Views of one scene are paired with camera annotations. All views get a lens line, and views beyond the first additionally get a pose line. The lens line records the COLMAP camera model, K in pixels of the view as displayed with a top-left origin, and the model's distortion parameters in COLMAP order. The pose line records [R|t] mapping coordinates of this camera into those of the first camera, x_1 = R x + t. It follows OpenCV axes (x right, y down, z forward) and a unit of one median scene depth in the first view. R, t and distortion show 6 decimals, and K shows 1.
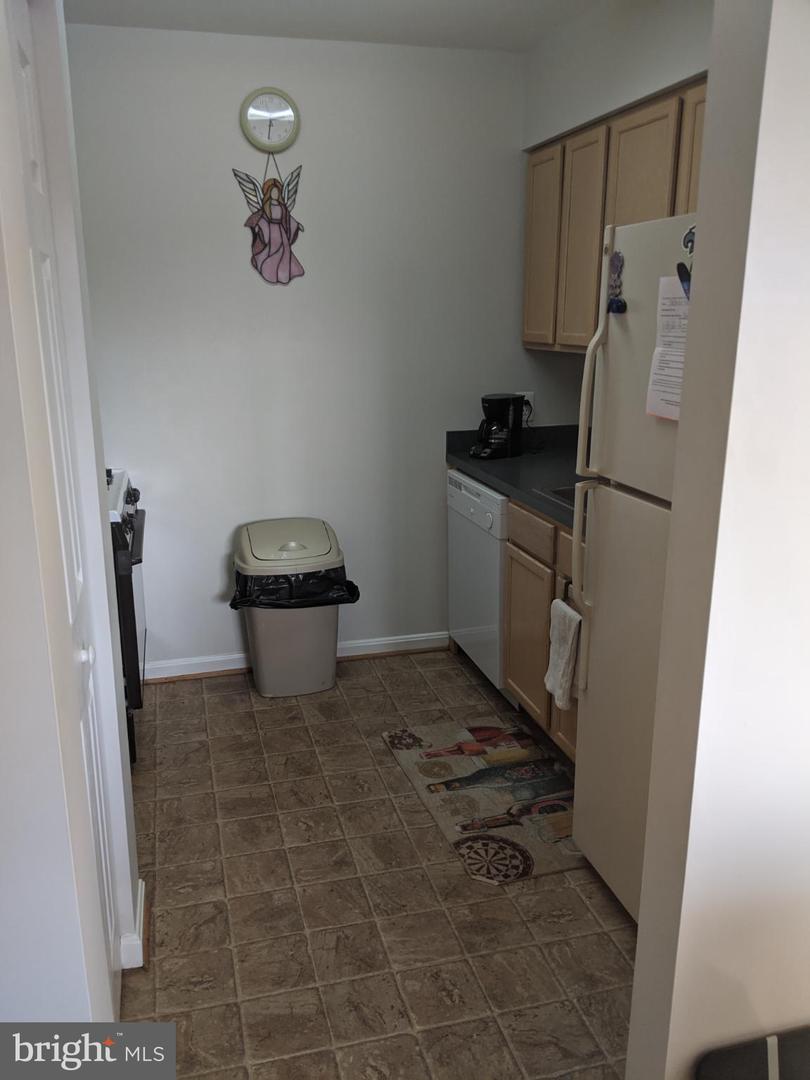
lens RADIAL K [[867.1, 0, 385.8], [0, 867.1, 540.7], [0, 0, 1]] dist [0.081355, -0.140859]
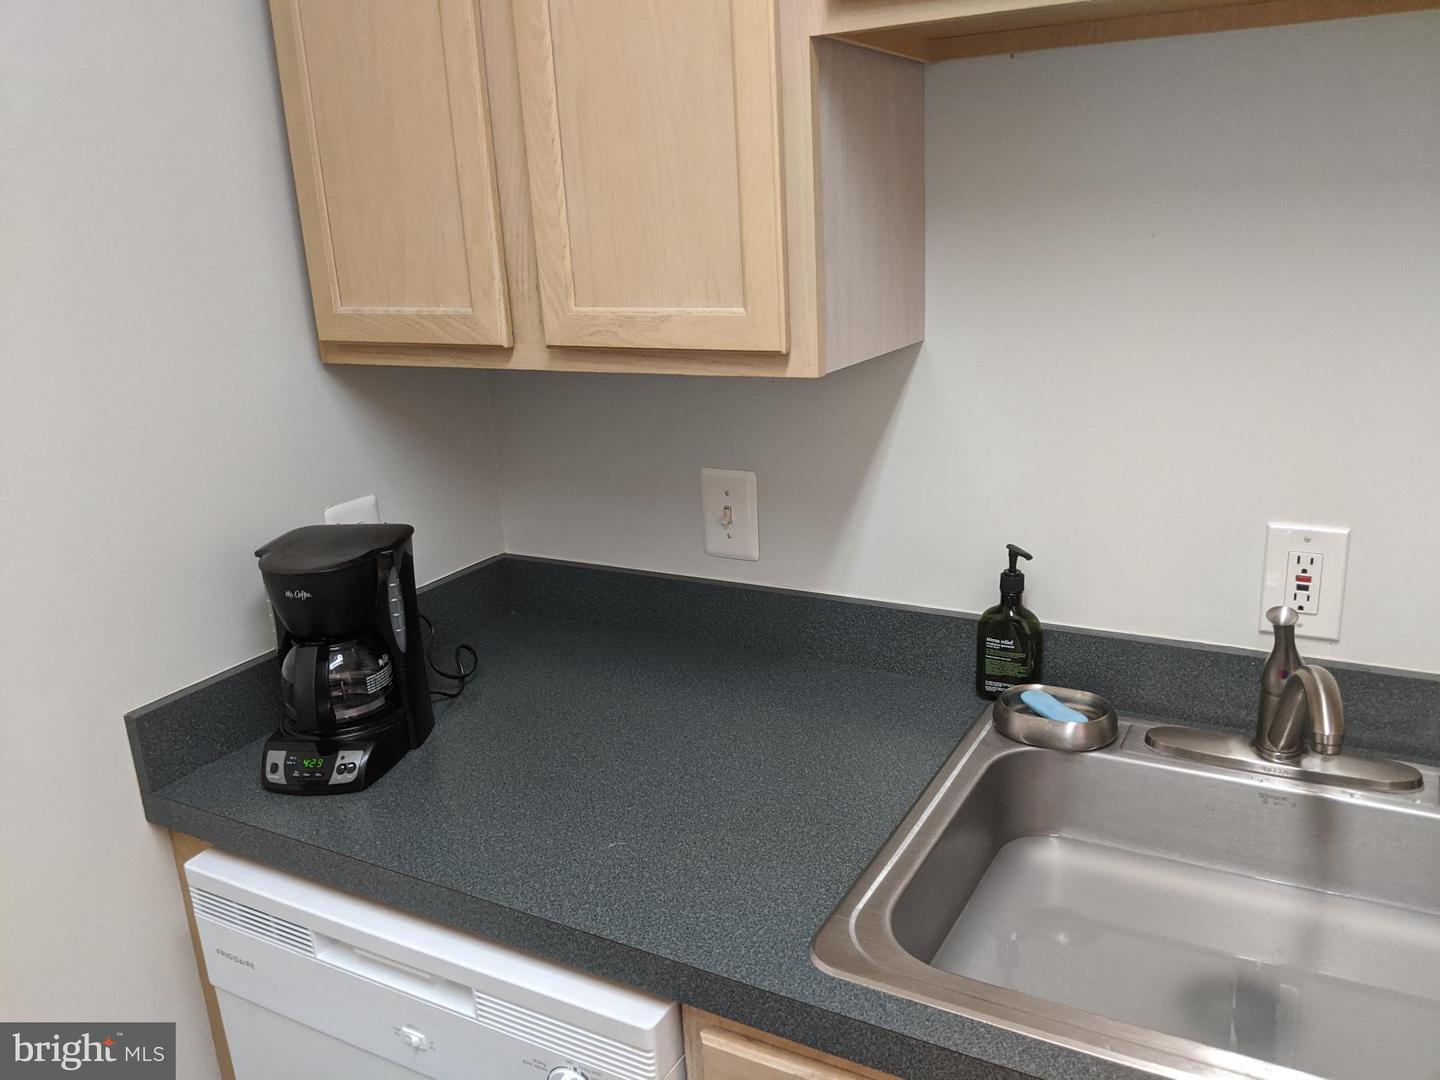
lens RADIAL K [[1156.2, 0, 742.1], [0, 1156.2, 526.8], [0, 0, 1]] dist [0.081355, -0.140859]
pose [[0.678005, -0.222083, 0.700705, -0.041092], [0.229358, 0.969590, 0.085376, -0.194432], [-0.698358, 0.102827, 0.708324, 0.723243]]
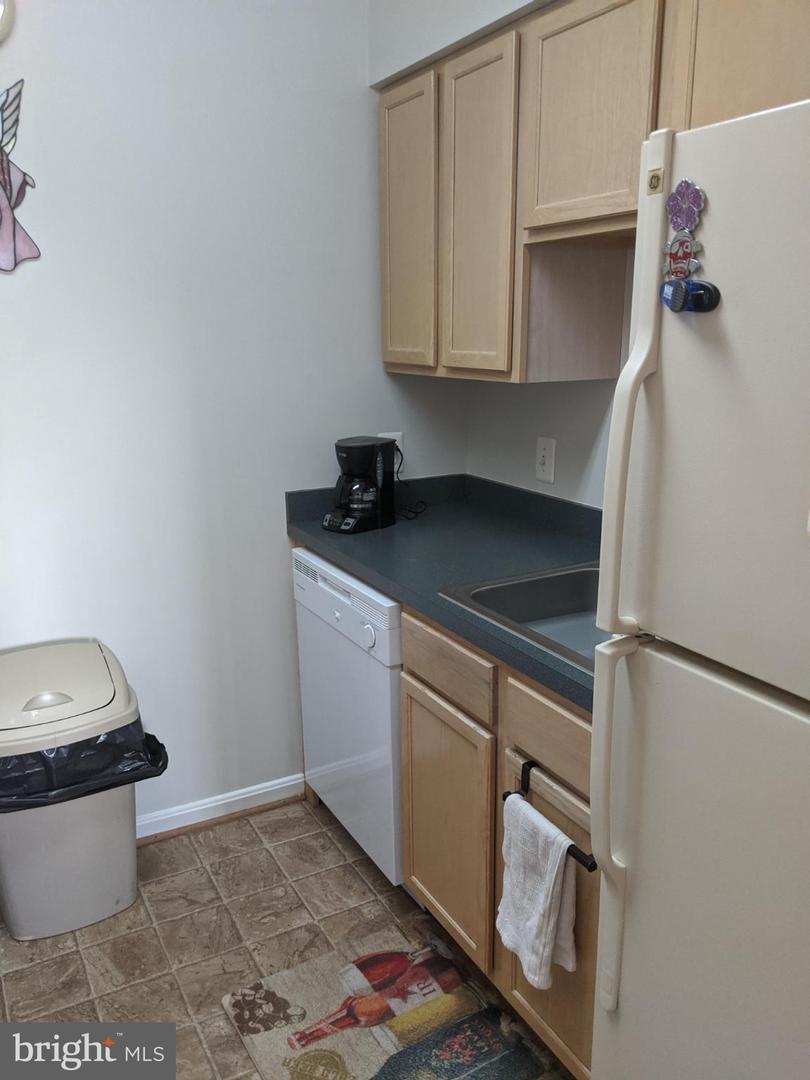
lens RADIAL K [[867.1, 0, 419.7], [0, 867.1, 550.5], [0, 0, 1]] dist [0.081355, -0.140859]
pose [[0.965668, -0.063904, 0.251798, -0.004381], [0.065407, 0.997856, 0.002406, -0.086743], [-0.251412, 0.014146, 0.967777, 0.355028]]
